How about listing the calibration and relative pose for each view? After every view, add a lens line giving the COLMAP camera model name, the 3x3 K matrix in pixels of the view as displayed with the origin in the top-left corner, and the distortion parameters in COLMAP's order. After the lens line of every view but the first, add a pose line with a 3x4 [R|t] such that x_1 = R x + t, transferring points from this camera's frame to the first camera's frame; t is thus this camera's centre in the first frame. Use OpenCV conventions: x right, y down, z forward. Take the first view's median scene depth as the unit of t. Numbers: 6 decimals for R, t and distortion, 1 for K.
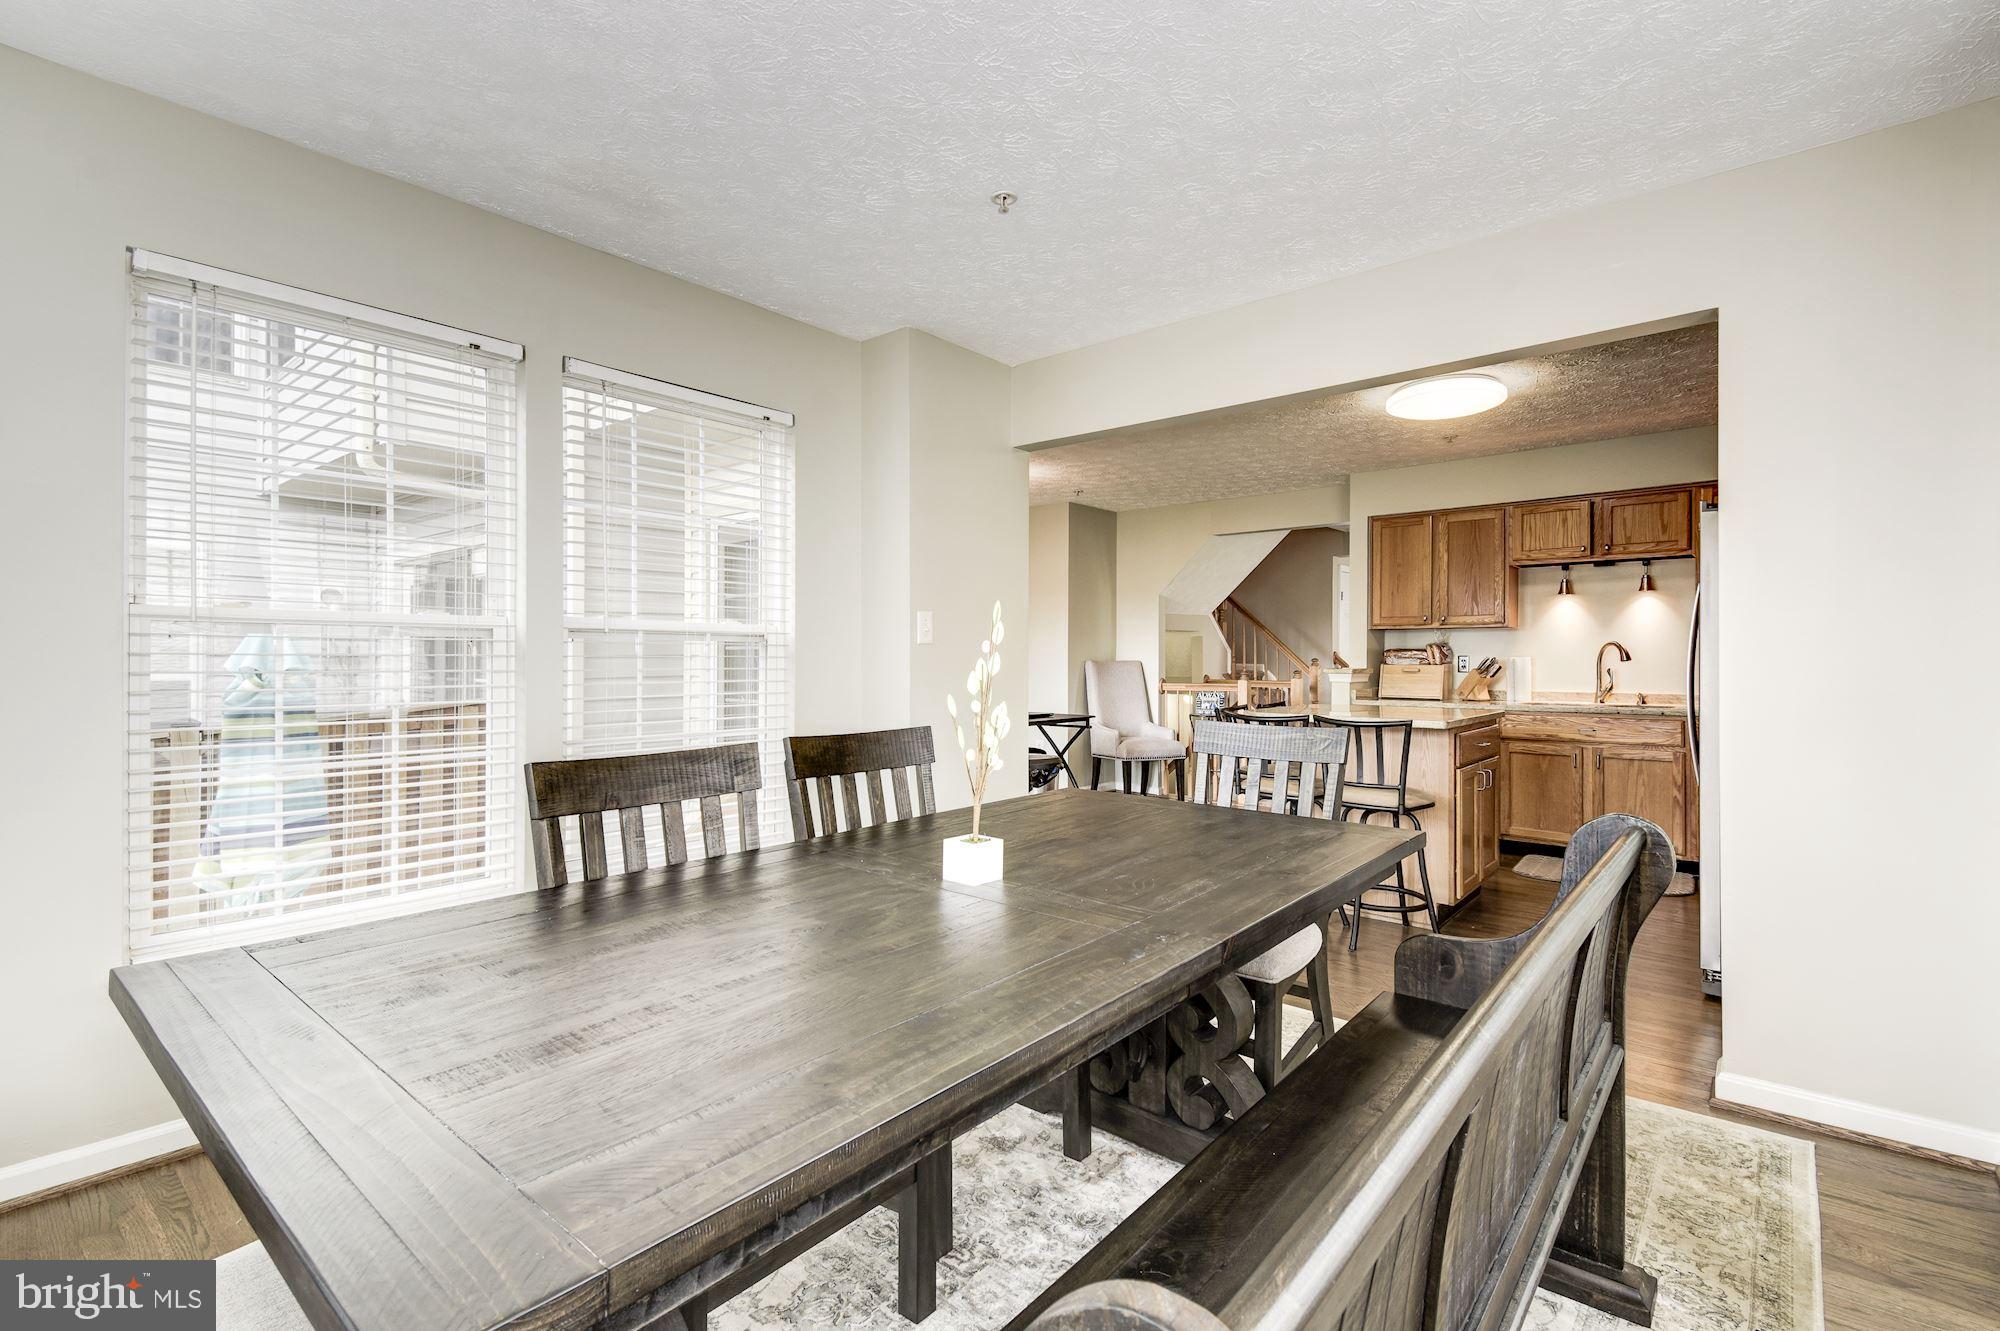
lens RADIAL K [[883.4, 0, 1020.2], [0, 883.4, 660.8], [0, 0, 1]] dist [0.030681, -0.016147]
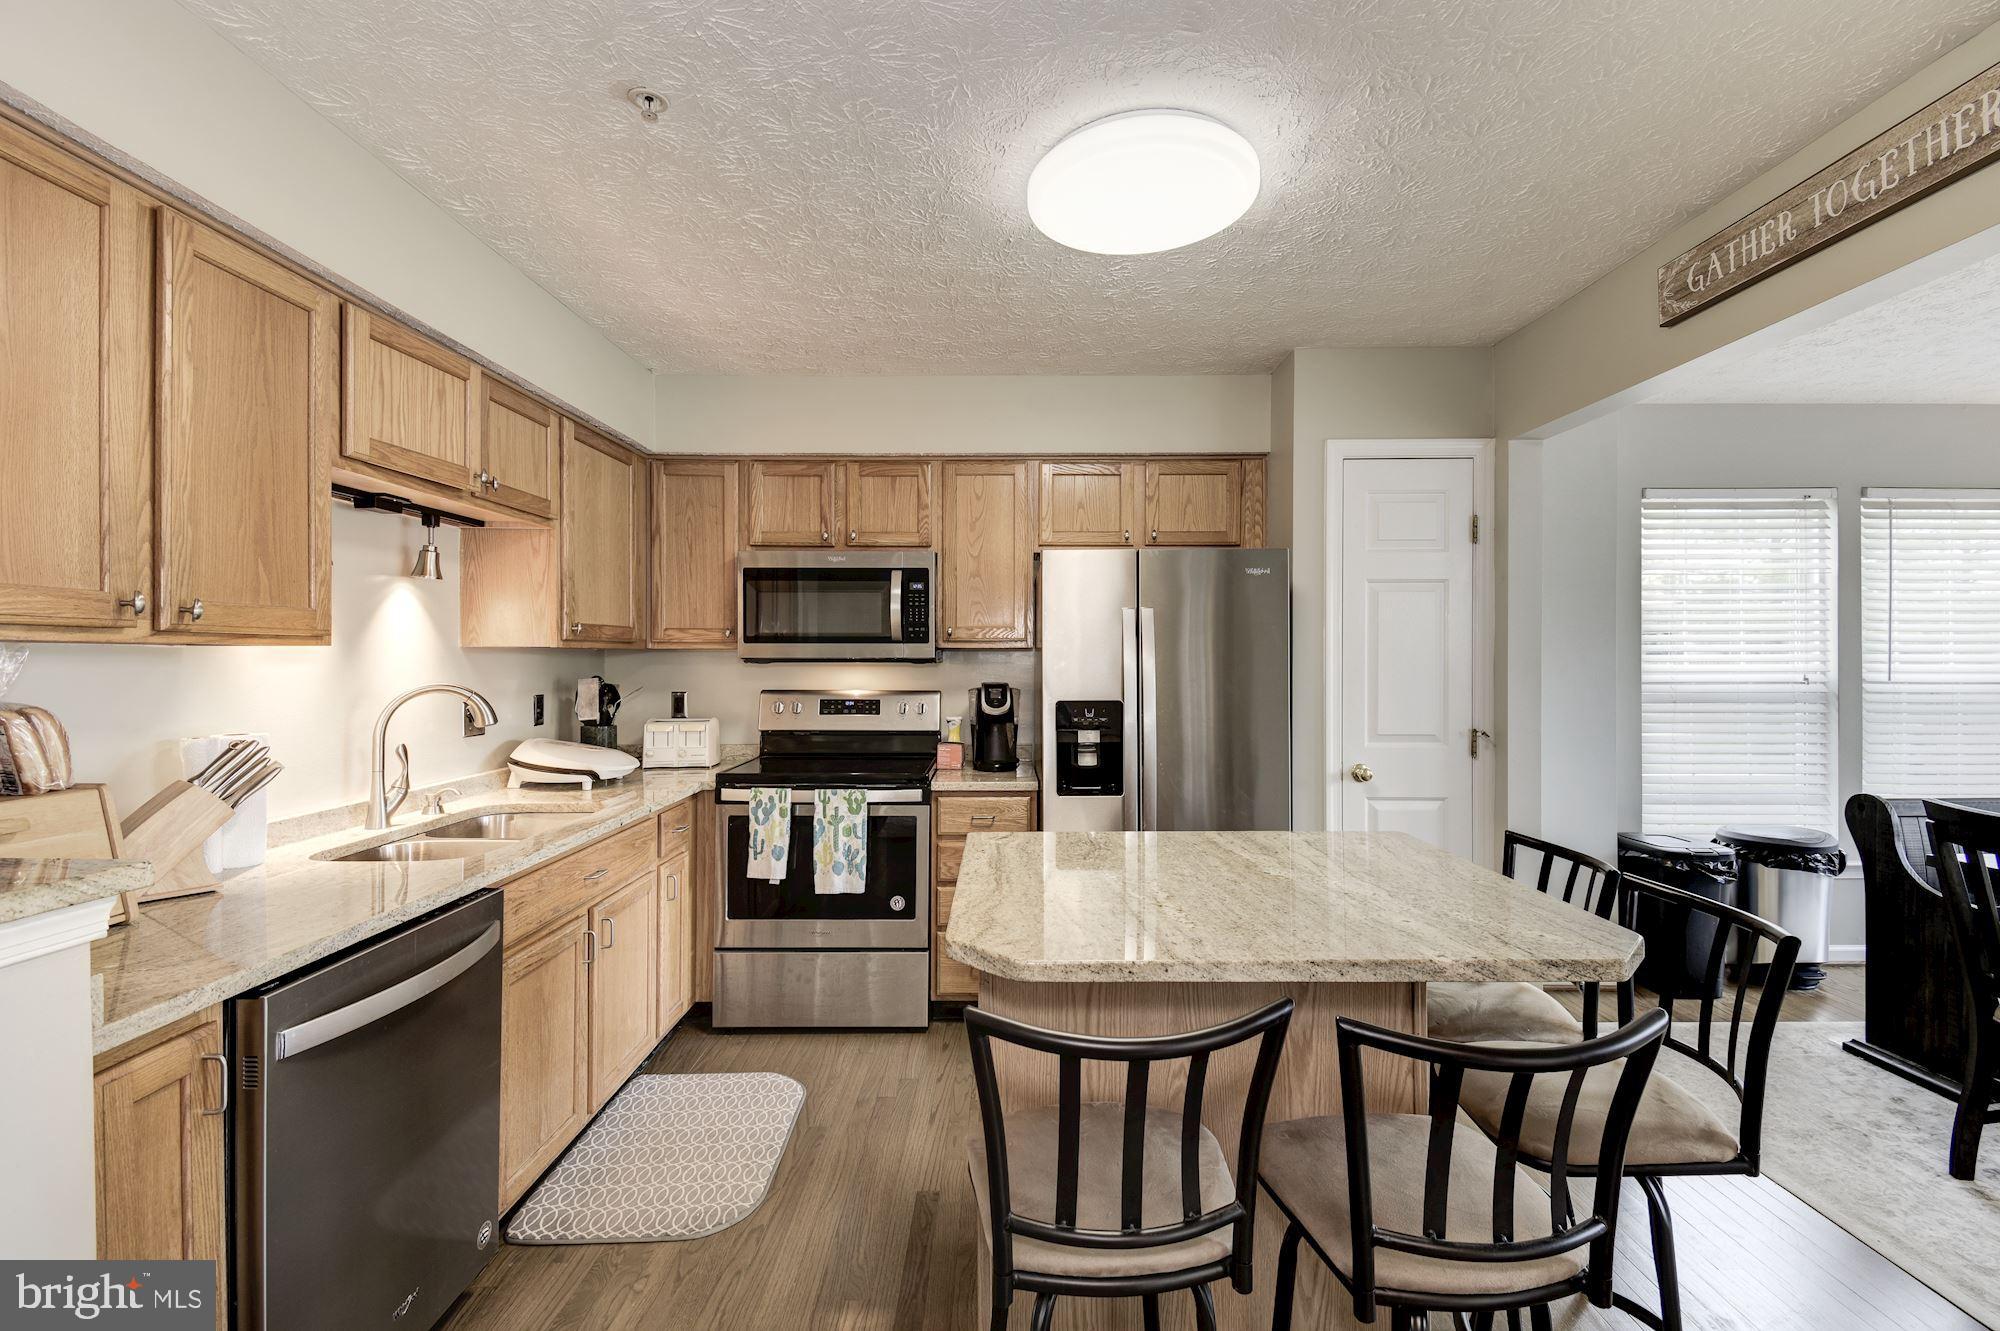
lens RADIAL K [[883.4, 0, 1006.2], [0, 883.4, 656.6], [0, 0, 1]] dist [0.030681, -0.016147]
pose [[-0.630610, -0.000734, 0.776100, 0.131985], [0.002169, 0.999994, 0.002709, -0.037688], [-0.776097, 0.003392, -0.630604, 1.096573]]
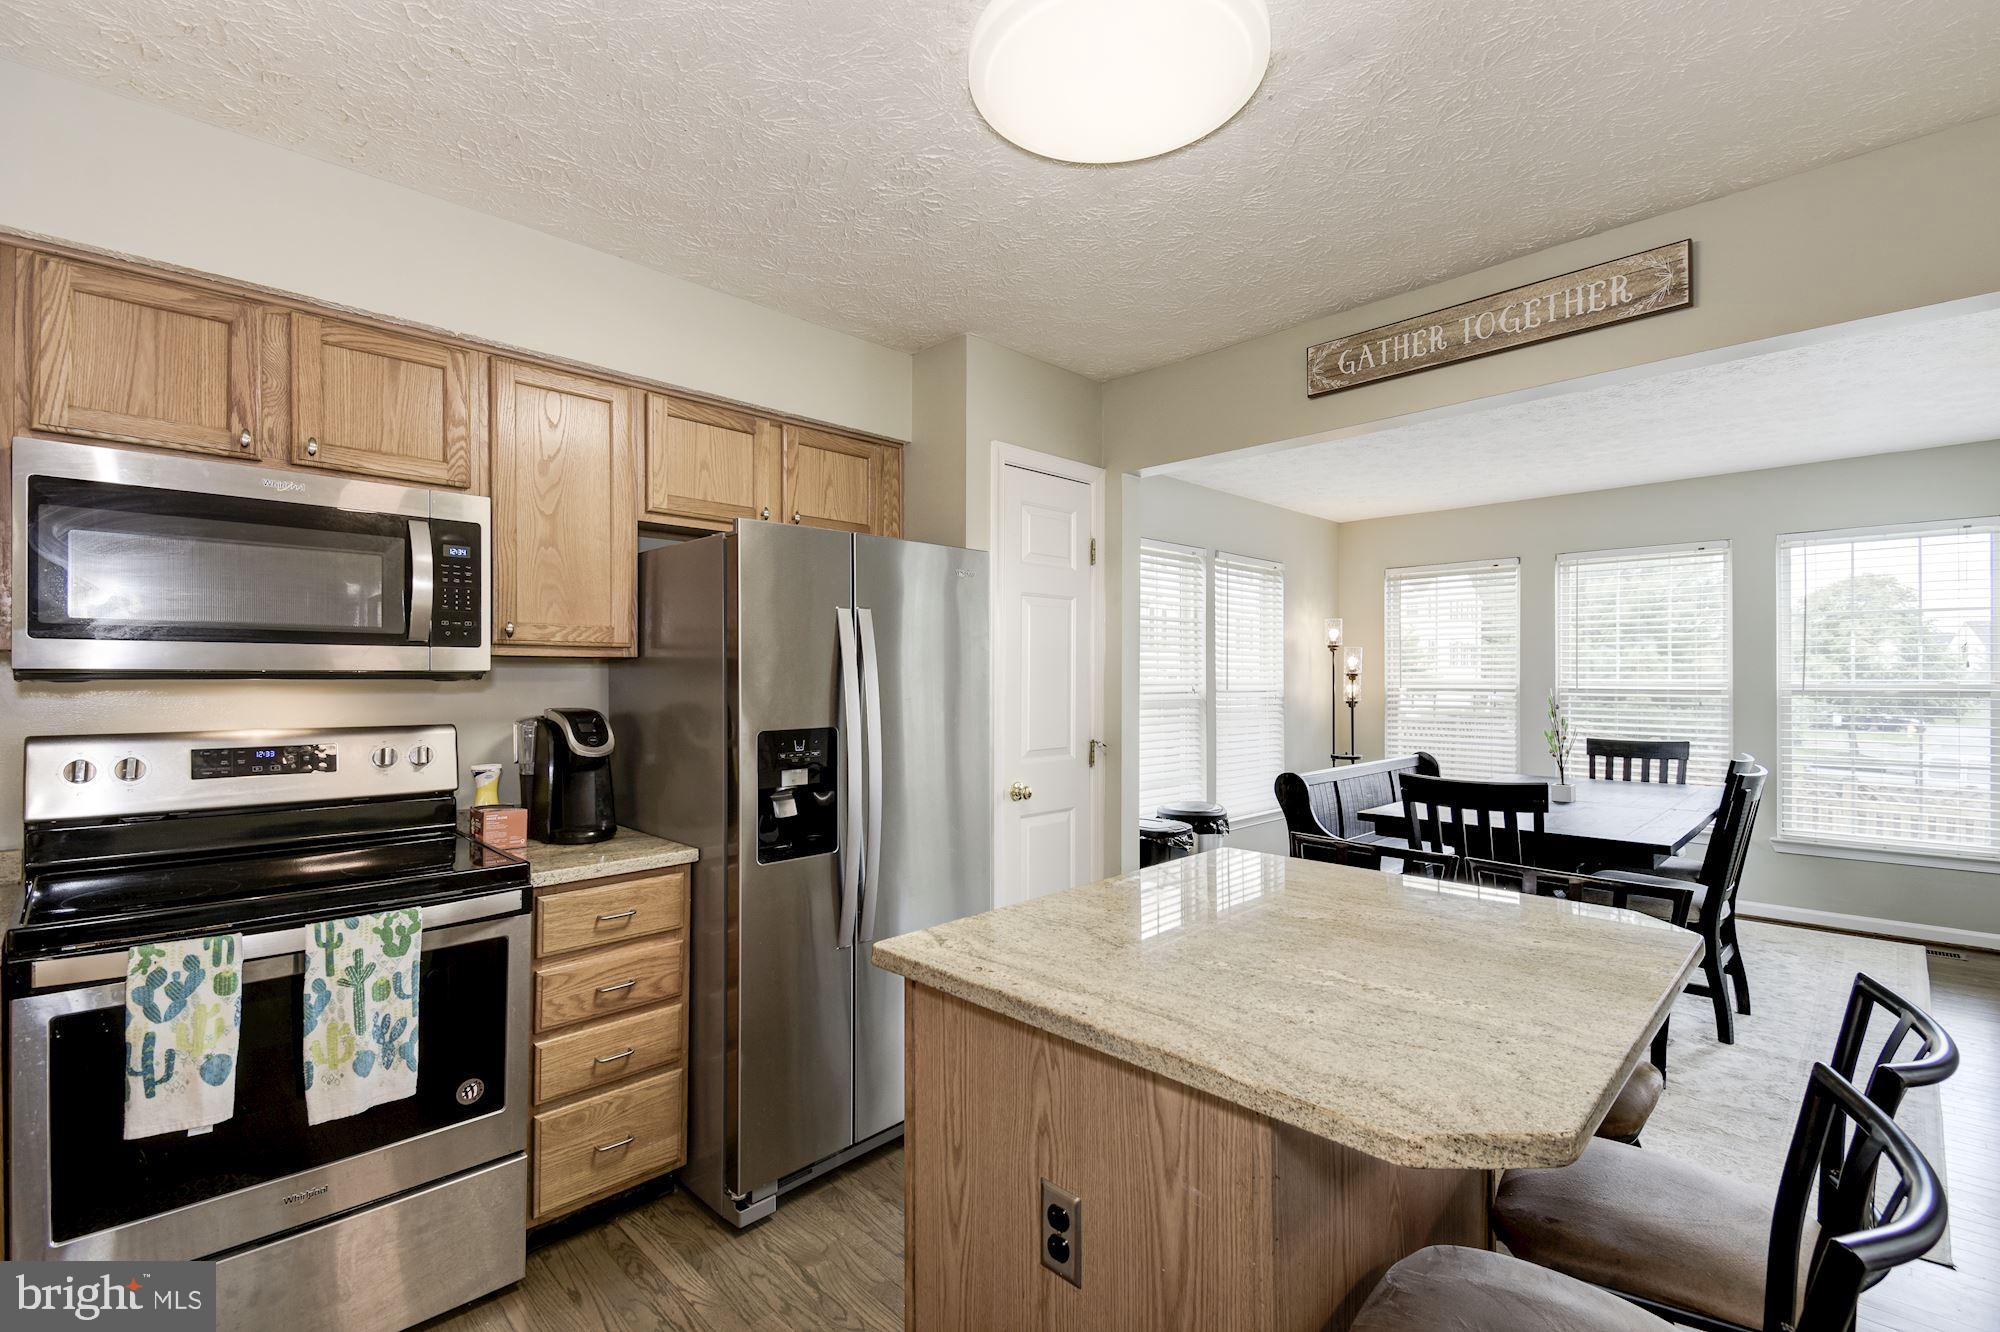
lens RADIAL K [[883.4, 0, 992.2], [0, 883.4, 677.0], [0, 0, 1]] dist [0.030681, -0.016147]
pose [[-0.995659, -0.002702, 0.093032, 0.405719], [-0.002184, 0.999982, 0.005666, -0.035230], [-0.093045, 0.005438, -0.995647, 1.107911]]
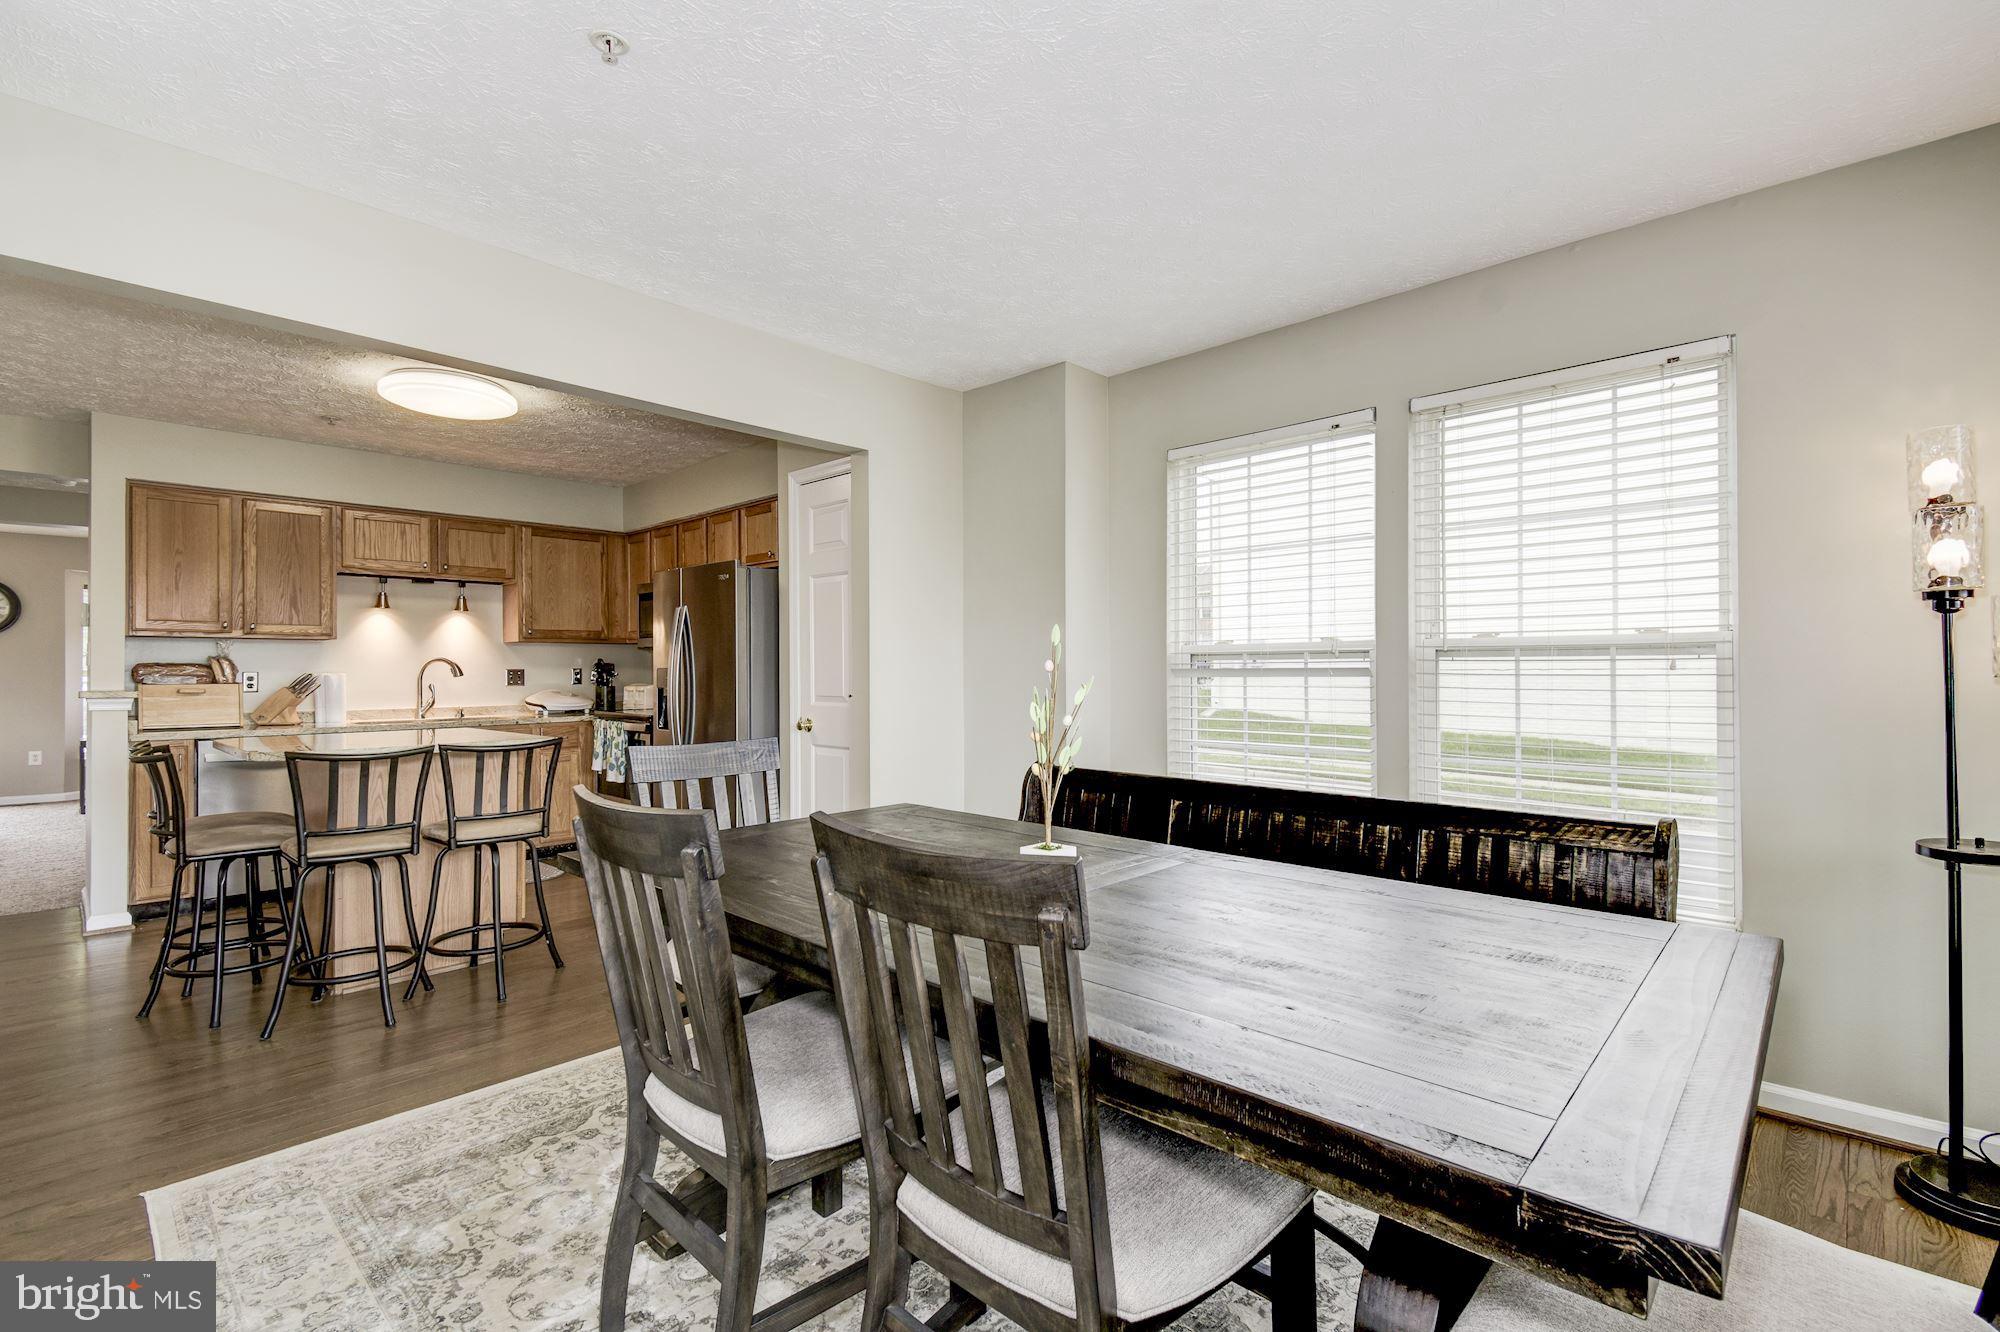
lens RADIAL K [[883.4, 0, 1003.9], [0, 883.4, 668.4], [0, 0, 1]] dist [0.030681, -0.016147]
pose [[0.073865, 0.000329, 0.997268, -0.324679], [0.008540, 0.999963, -0.000962, -0.003152], [-0.997232, 0.008587, 0.073859, 0.284017]]
